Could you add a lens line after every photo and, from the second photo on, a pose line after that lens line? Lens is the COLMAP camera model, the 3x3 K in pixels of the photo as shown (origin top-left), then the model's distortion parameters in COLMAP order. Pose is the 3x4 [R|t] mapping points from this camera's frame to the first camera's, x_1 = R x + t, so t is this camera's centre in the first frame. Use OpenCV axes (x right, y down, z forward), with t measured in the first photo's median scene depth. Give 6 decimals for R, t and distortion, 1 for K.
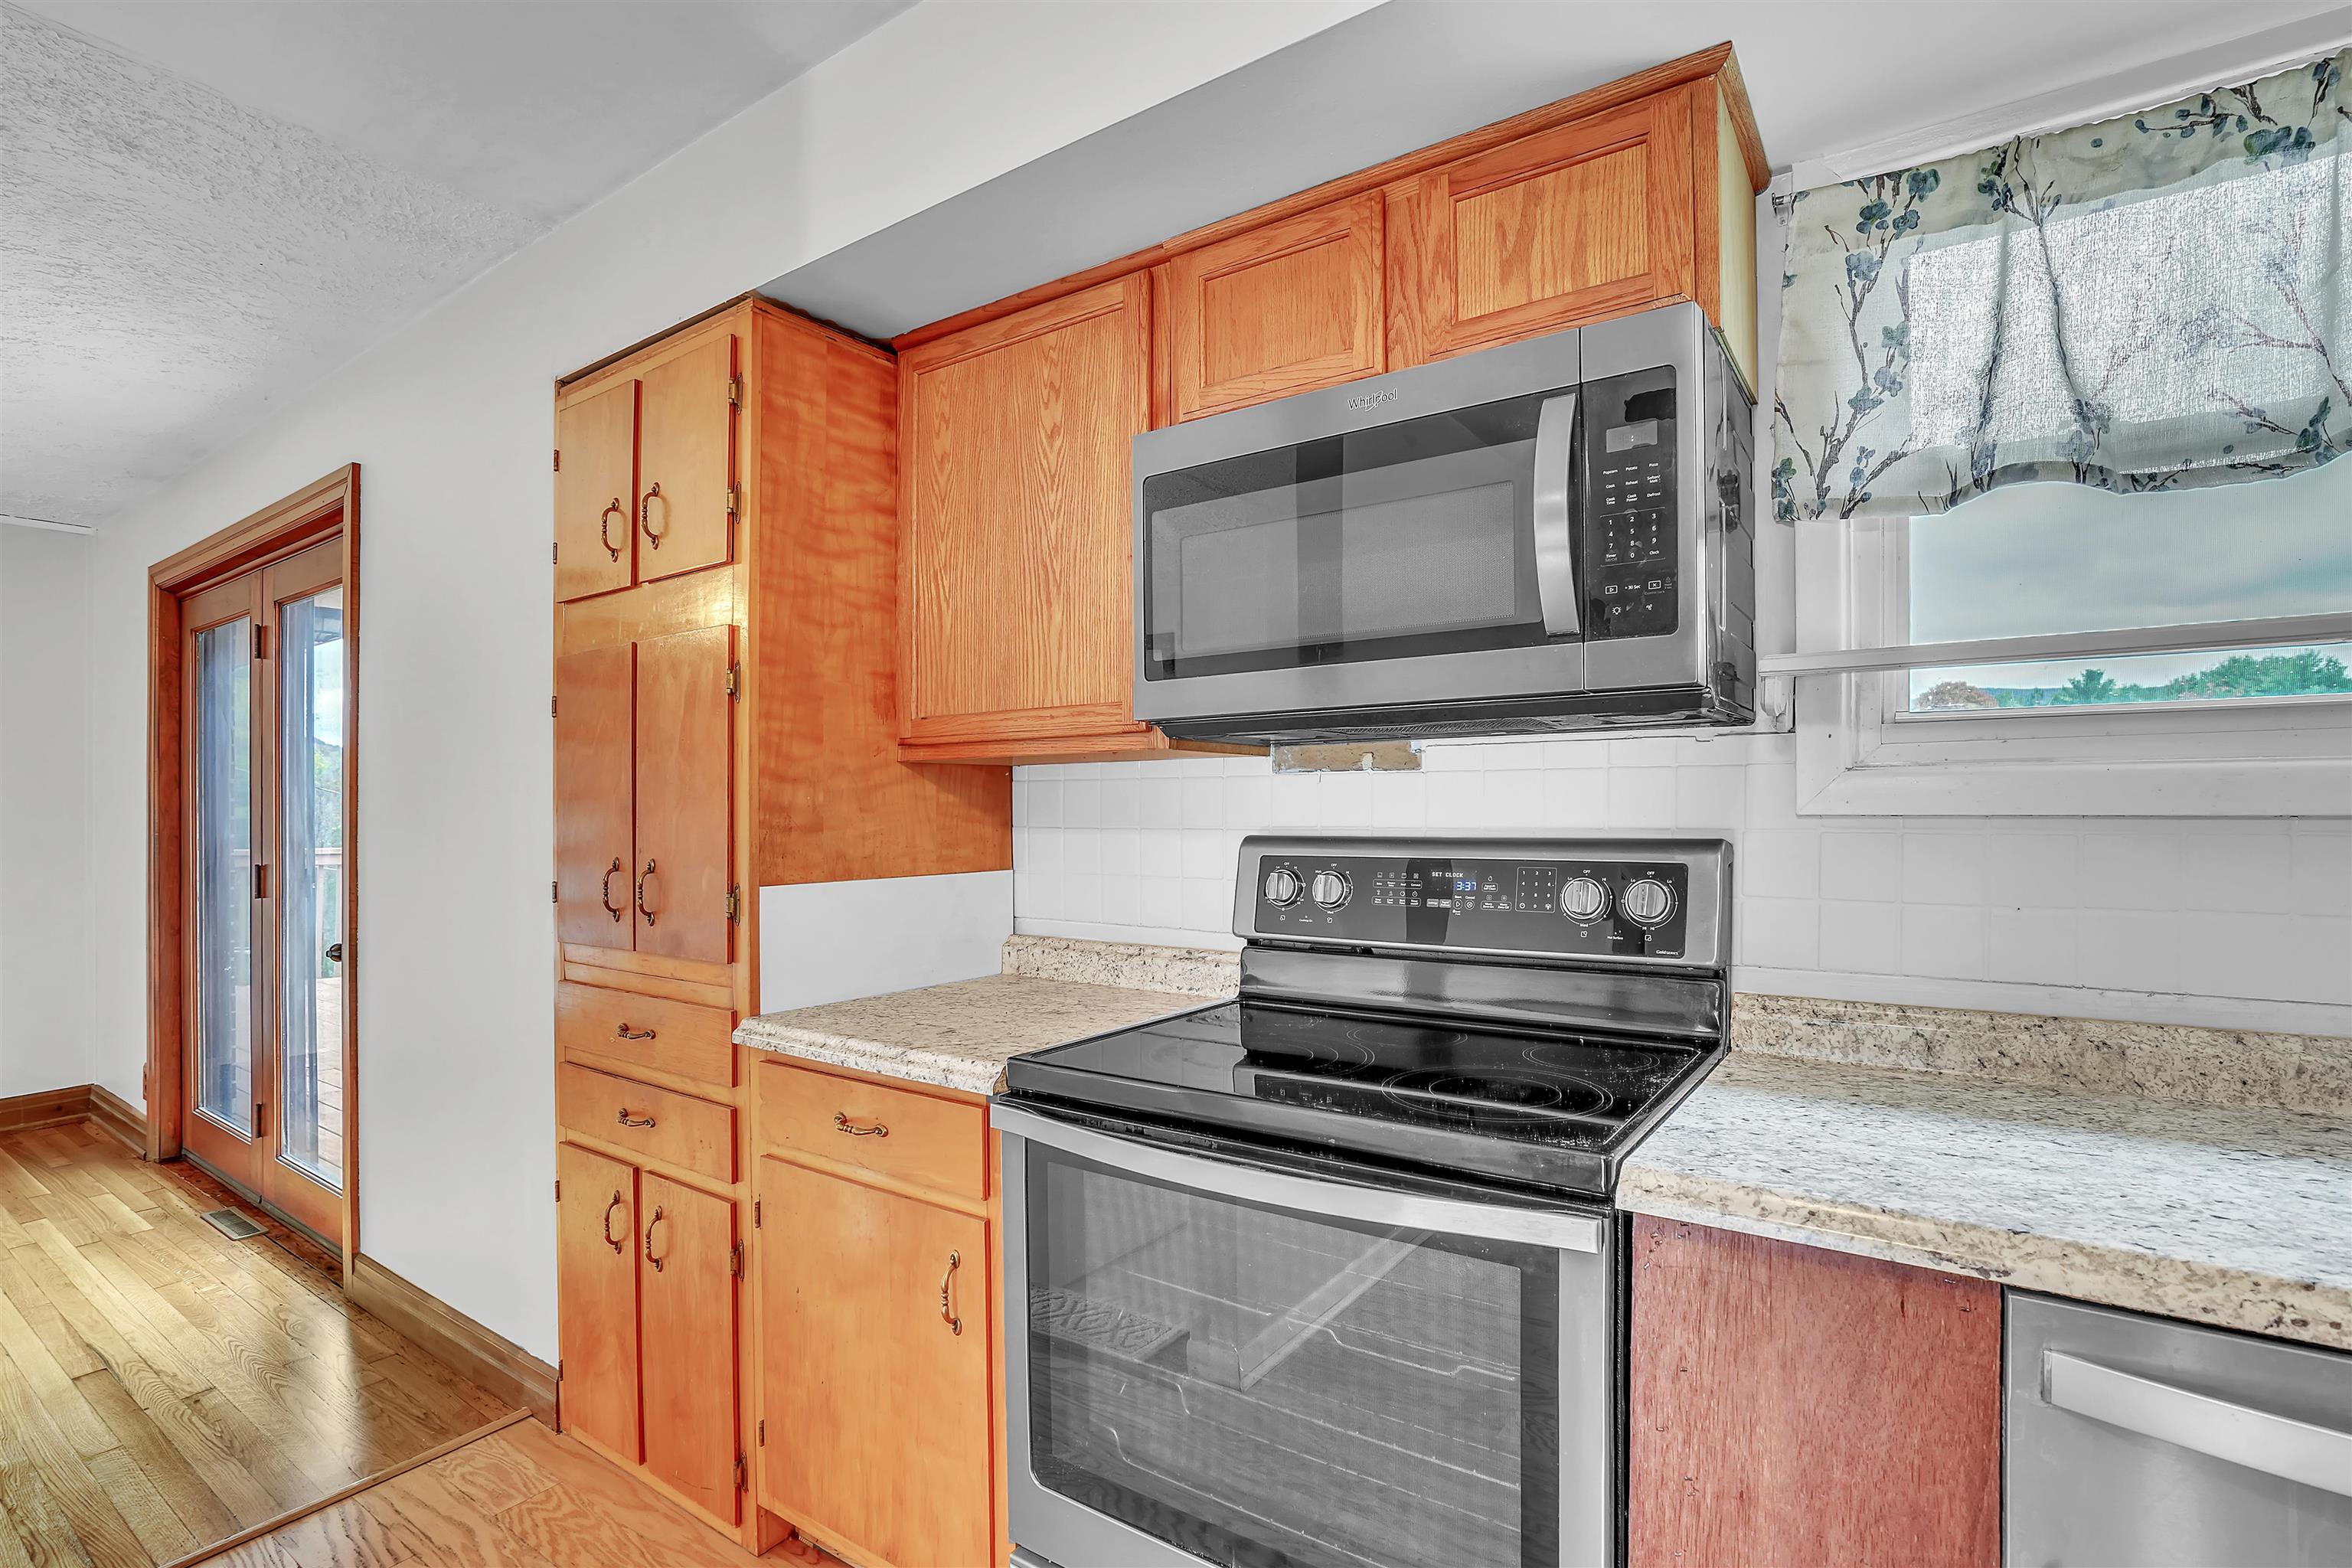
lens RADIAL K [[1128.8, 0, 1173.2], [0, 1128.8, 811.9], [0, 0, 1]] dist [-0.018658, 0.000398]
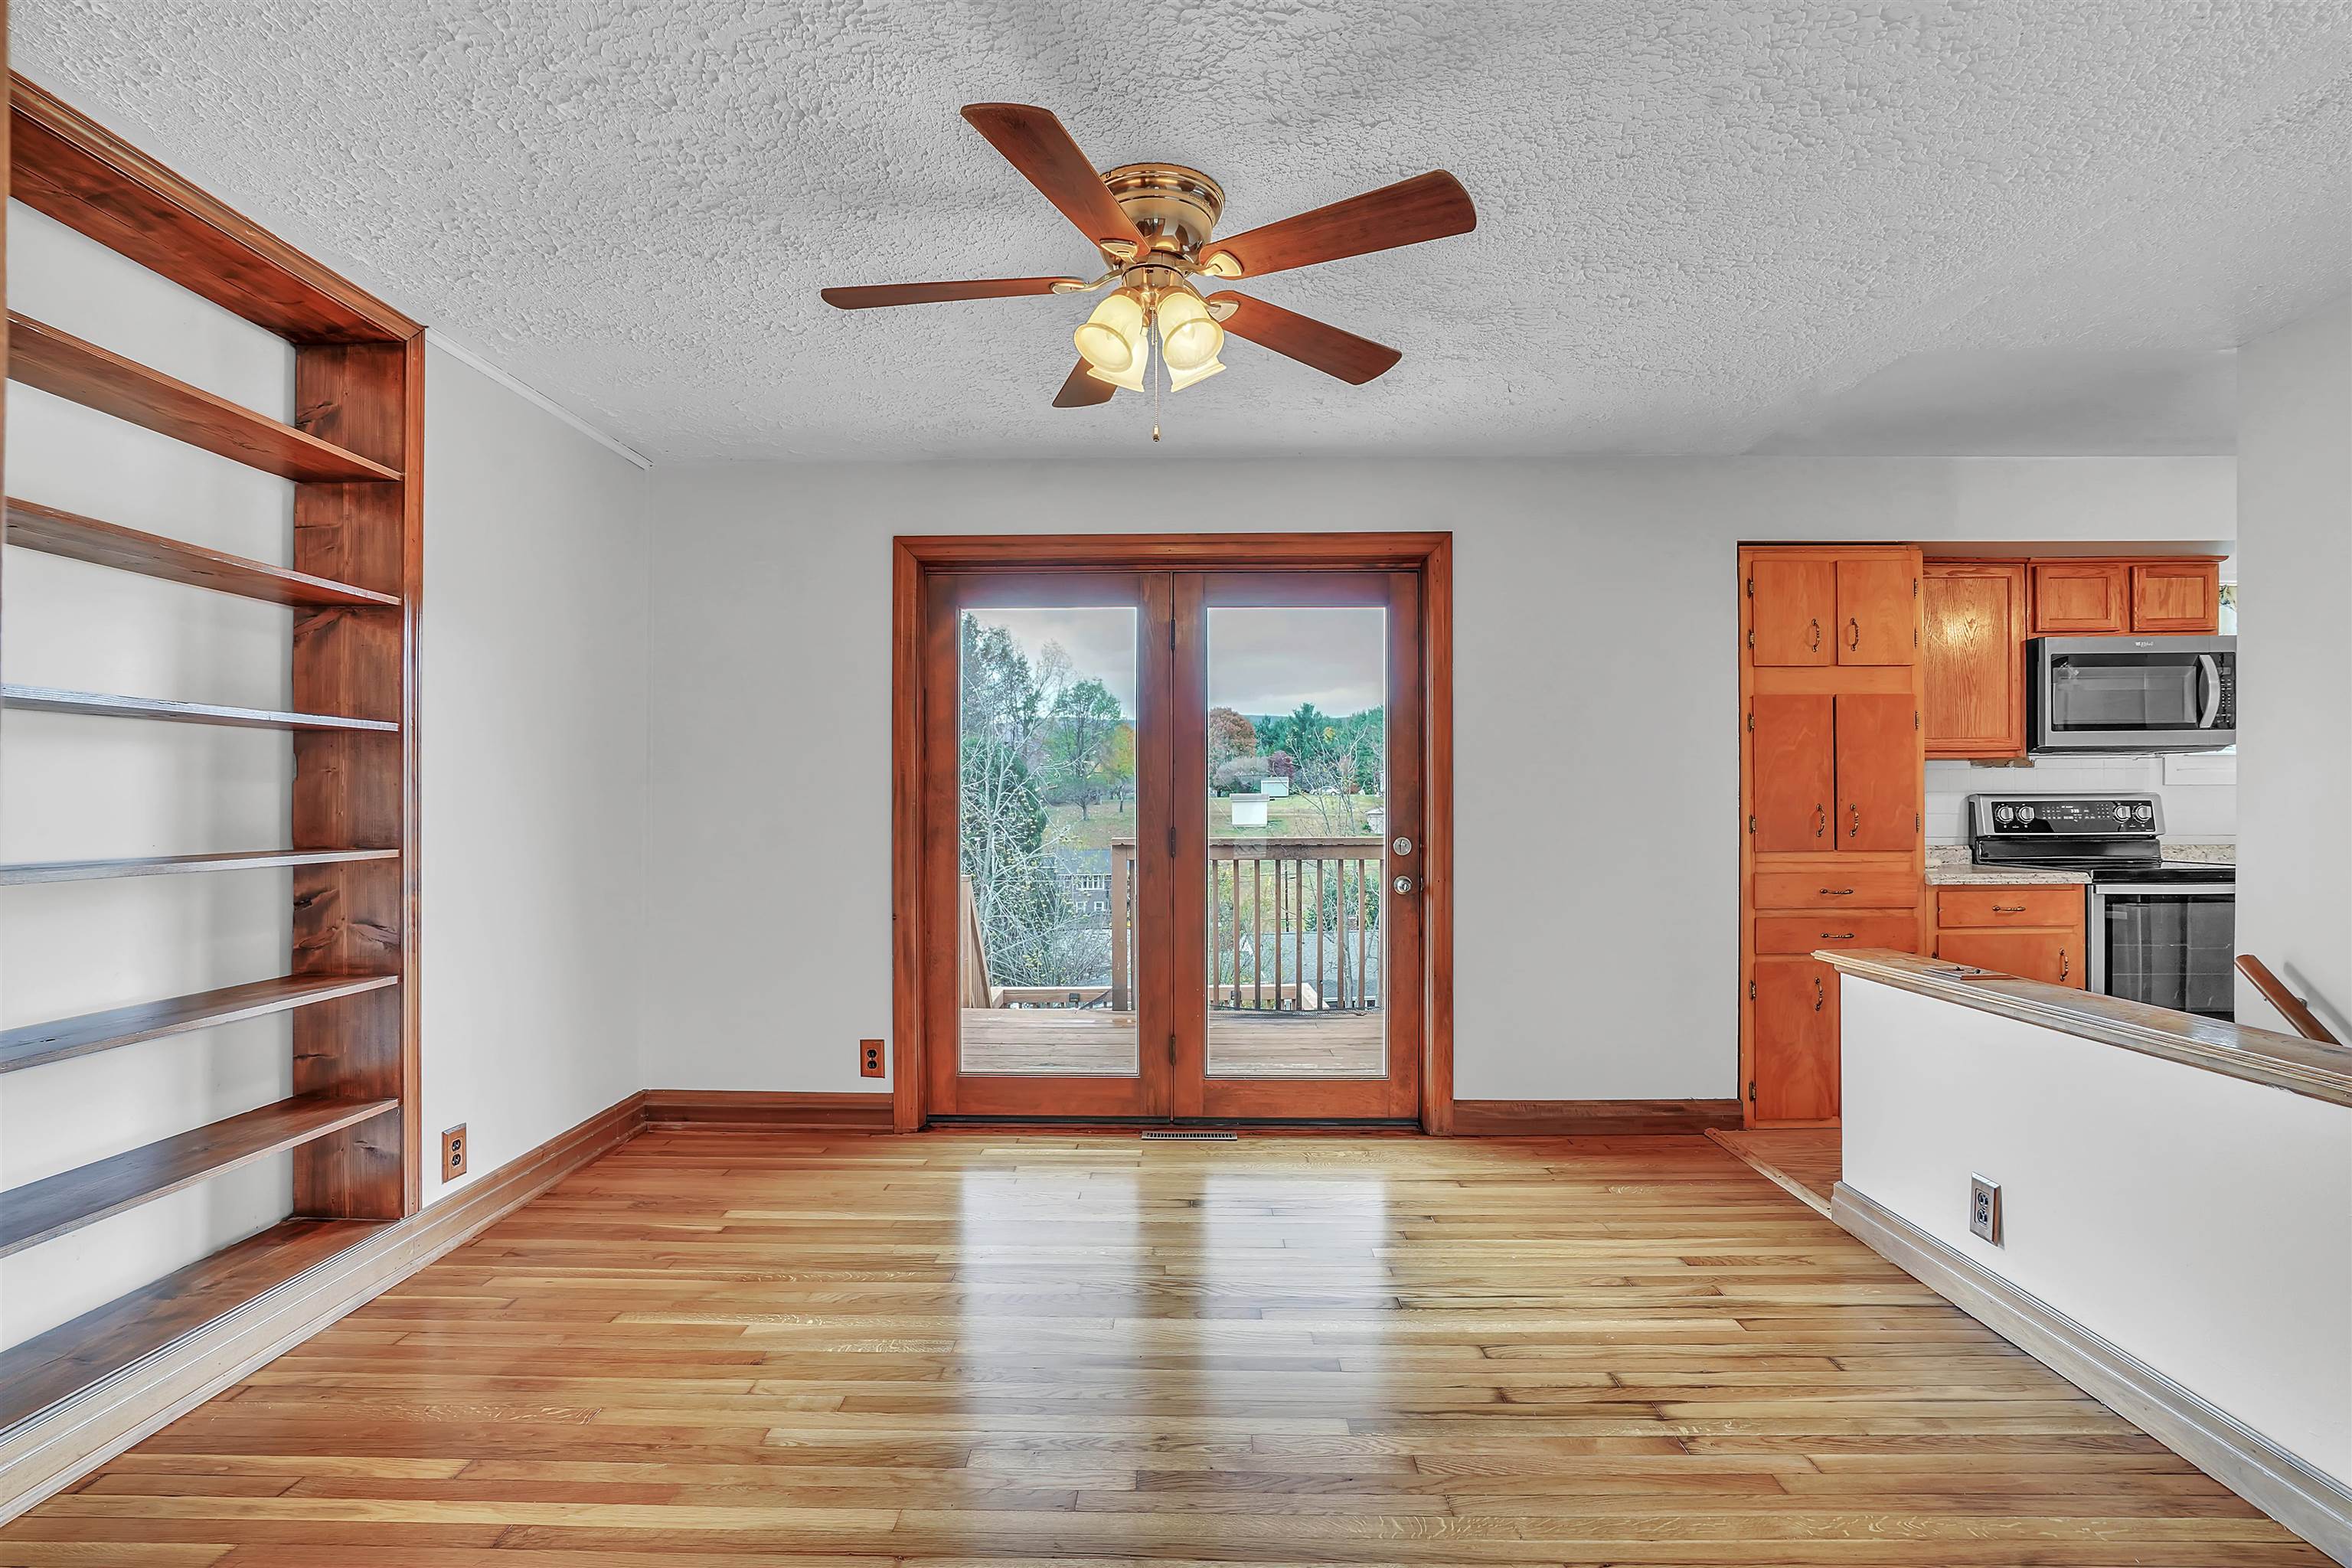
lens RADIAL K [[1116.4, 0, 1185.1], [0, 1116.4, 798.1], [0, 0, 1]] dist [-0.068690, 0.035547]
pose [[0.823166, 0.002272, 0.567796, -3.099509], [0.001506, 0.999980, -0.006184, 0.050410], [-0.567799, 0.005946, 0.823146, 0.078371]]
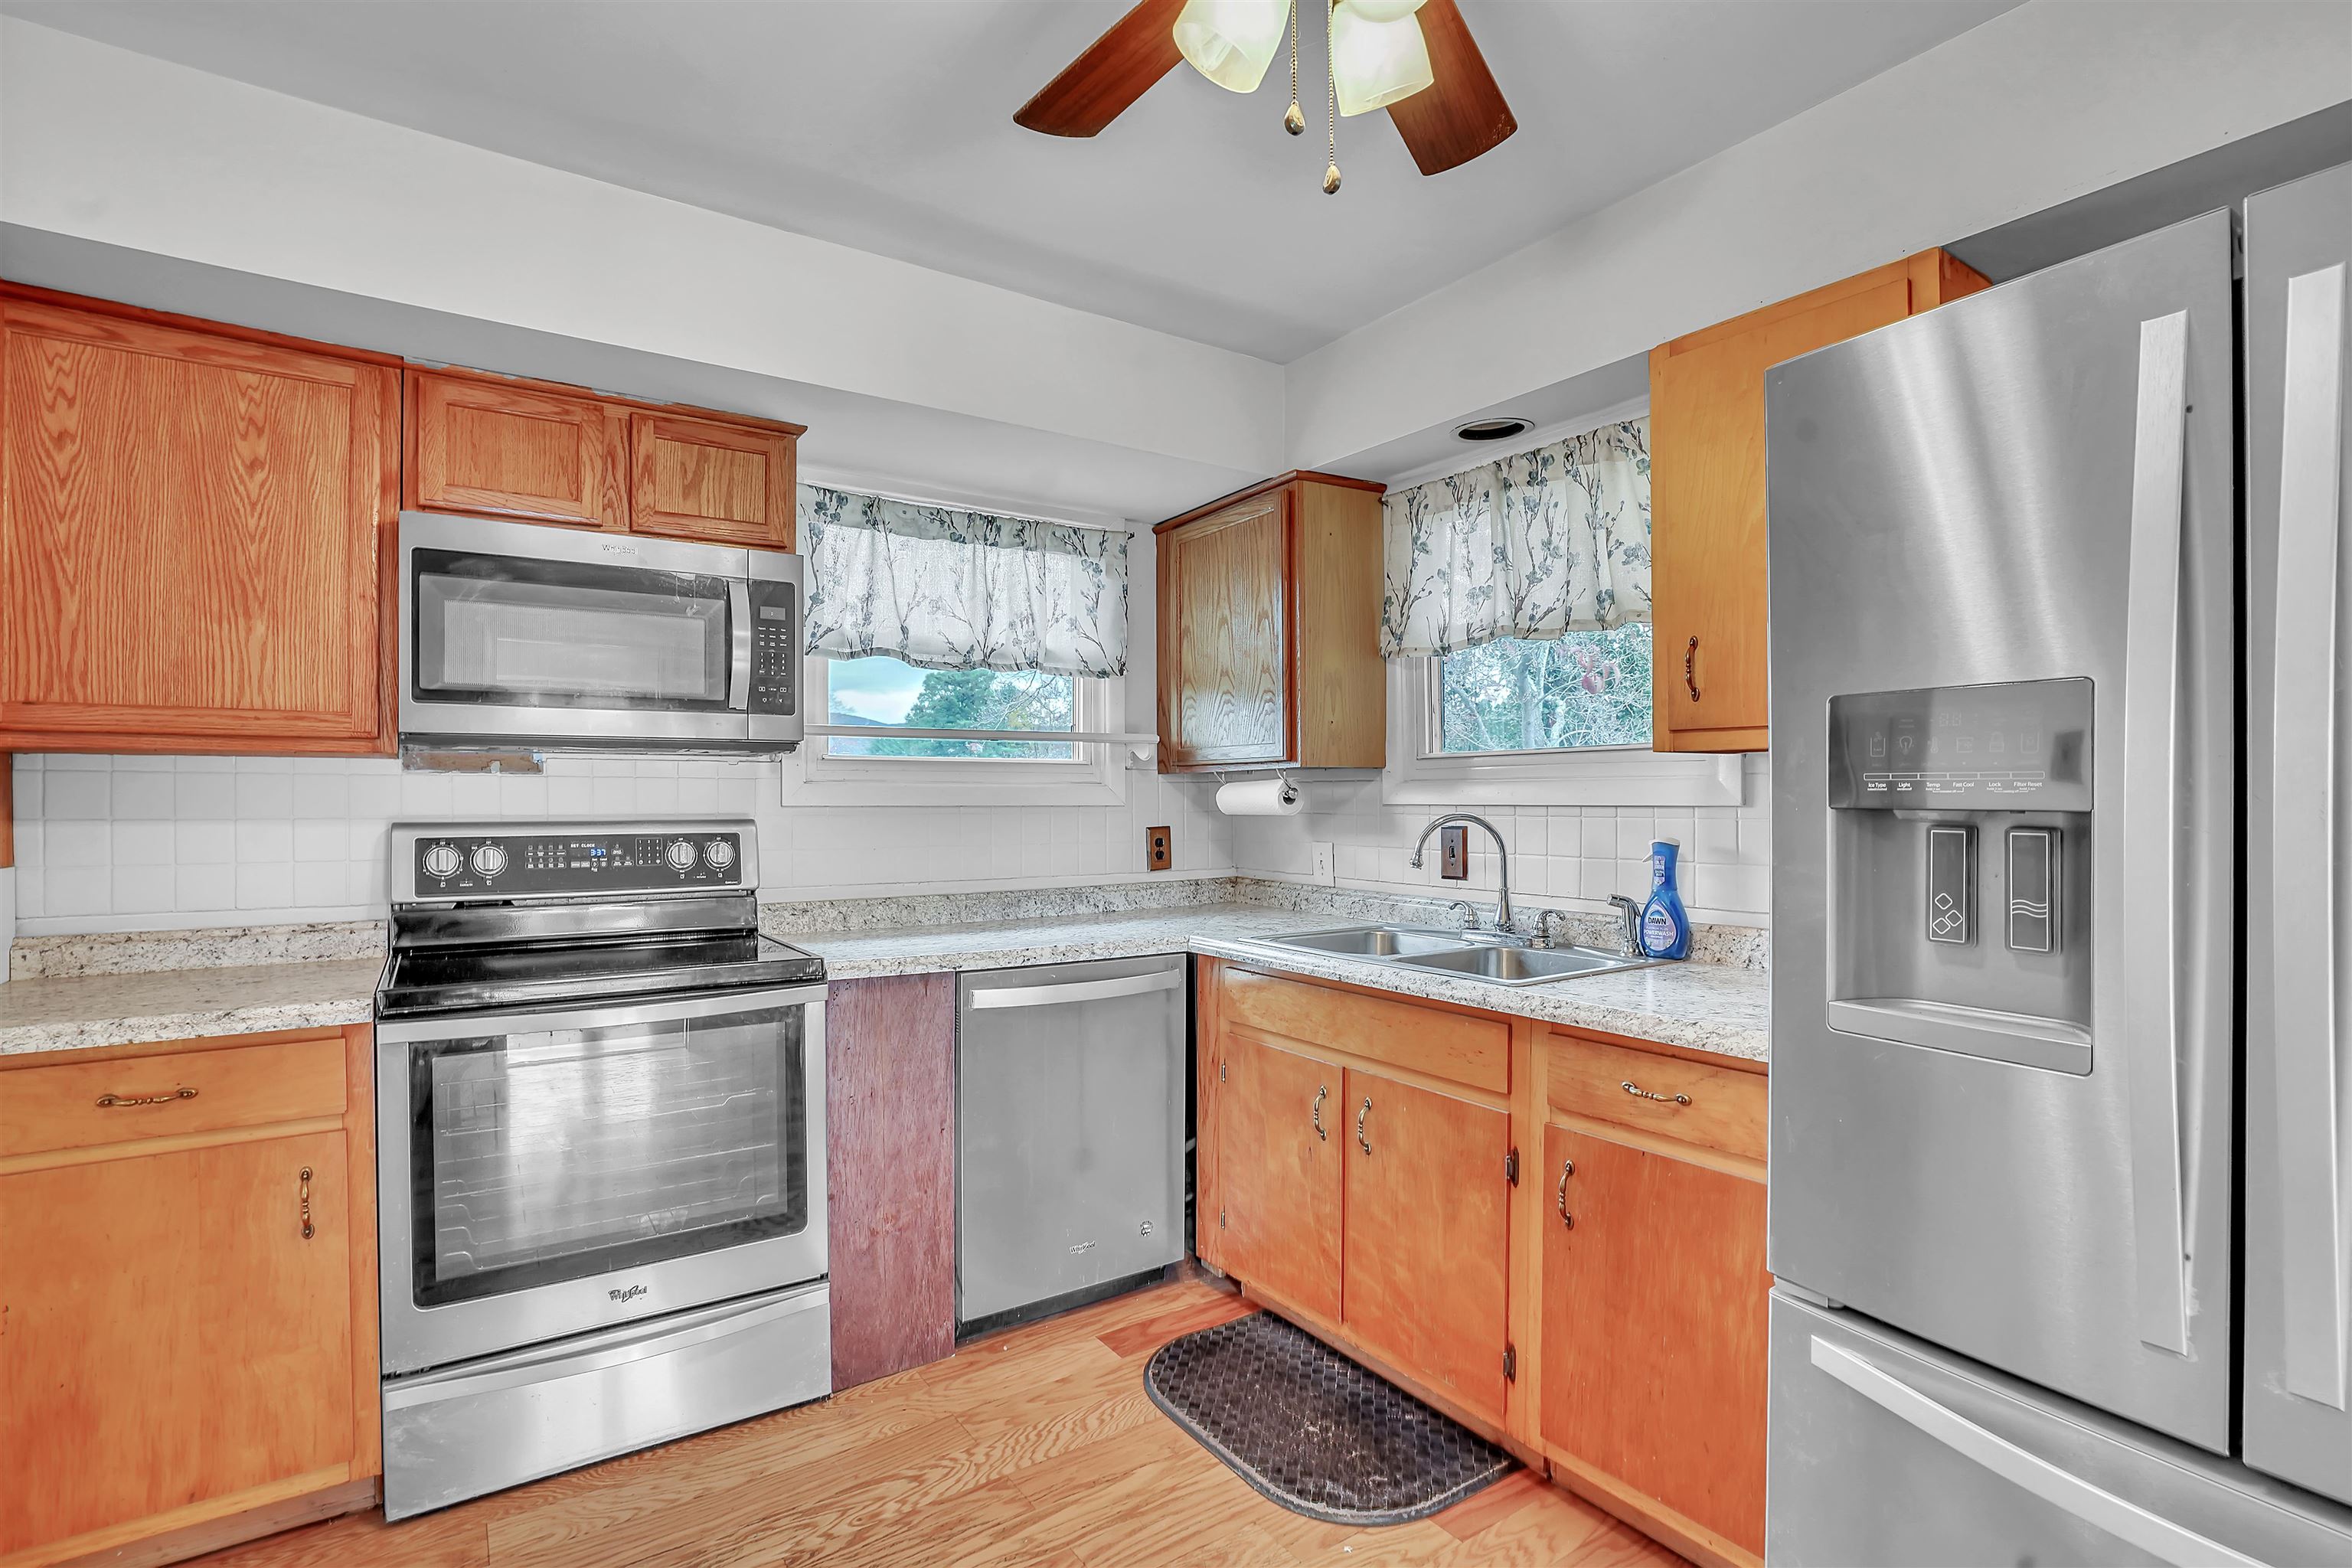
lens RADIAL K [[1113.7, 0, 1177.6], [0, 1113.7, 814.9], [0, 0, 1]] dist [-0.054983, 0.024763]
pose [[0.354408, -0.006652, 0.935067, -0.892202], [0.000172, 0.999975, 0.007048, 0.005305], [-0.935091, -0.002337, 0.354401, -0.272863]]
